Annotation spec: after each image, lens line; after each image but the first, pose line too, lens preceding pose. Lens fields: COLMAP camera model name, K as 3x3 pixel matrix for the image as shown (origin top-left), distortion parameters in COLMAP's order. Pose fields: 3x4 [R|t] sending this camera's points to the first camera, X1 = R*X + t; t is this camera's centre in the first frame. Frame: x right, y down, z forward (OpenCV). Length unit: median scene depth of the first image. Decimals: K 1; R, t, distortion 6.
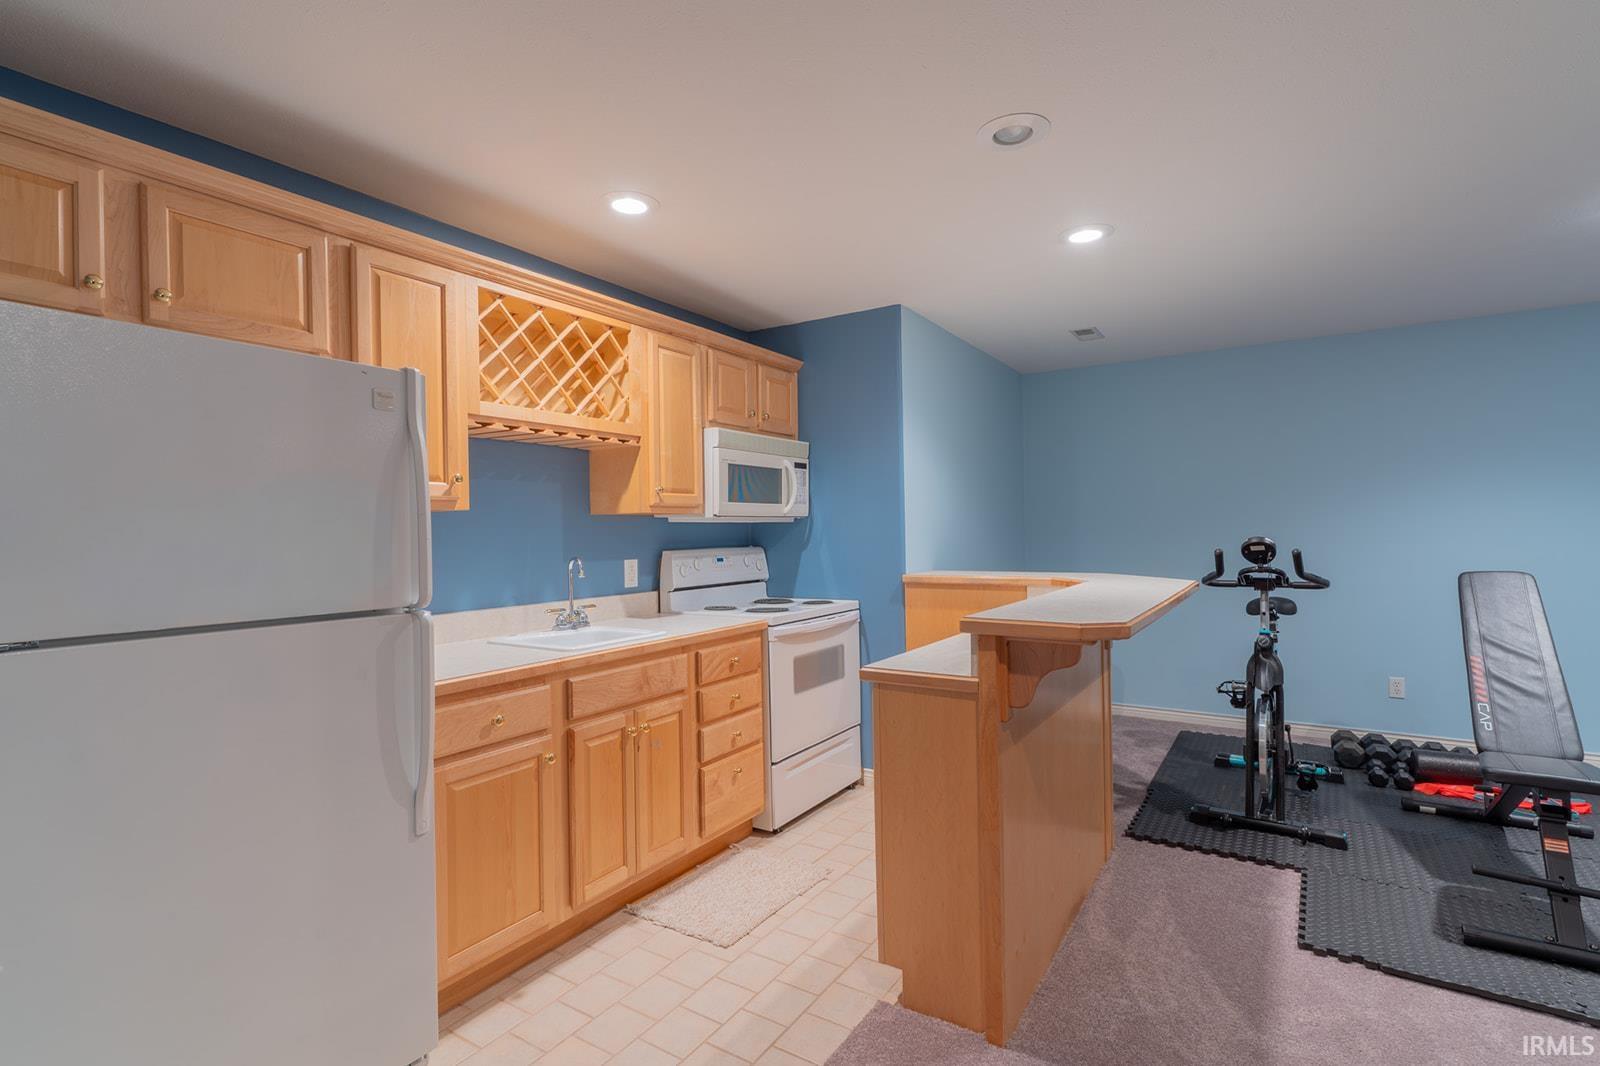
lens RADIAL K [[783.2, 0, 809.1], [0, 783.2, 531.0], [0, 0, 1]] dist [0.004610, 0.001200]
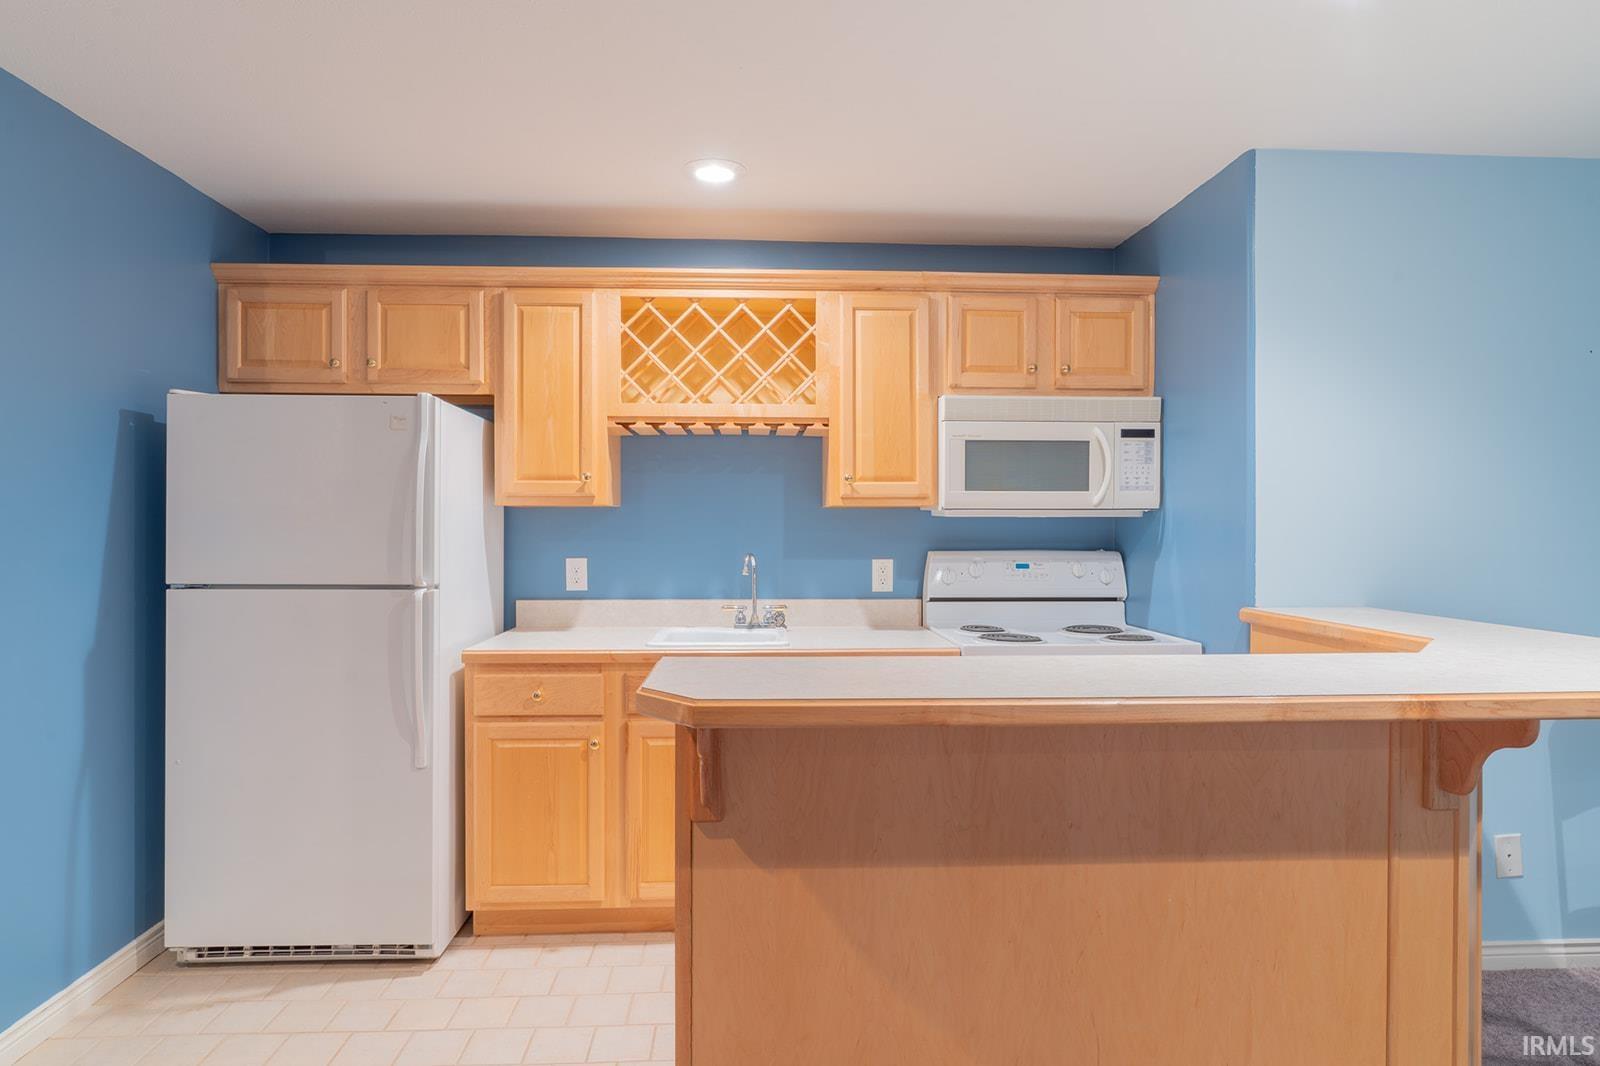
lens RADIAL K [[898.2, 0, 800.0], [0, 898.2, 533.0], [0, 0, 1]] dist [-0.005326, -0.000329]
pose [[0.561476, 0.020707, -0.827234, 0.579548], [-0.010755, 0.999785, 0.017726, -0.009864], [0.827423, -0.001056, 0.561578, 0.401773]]
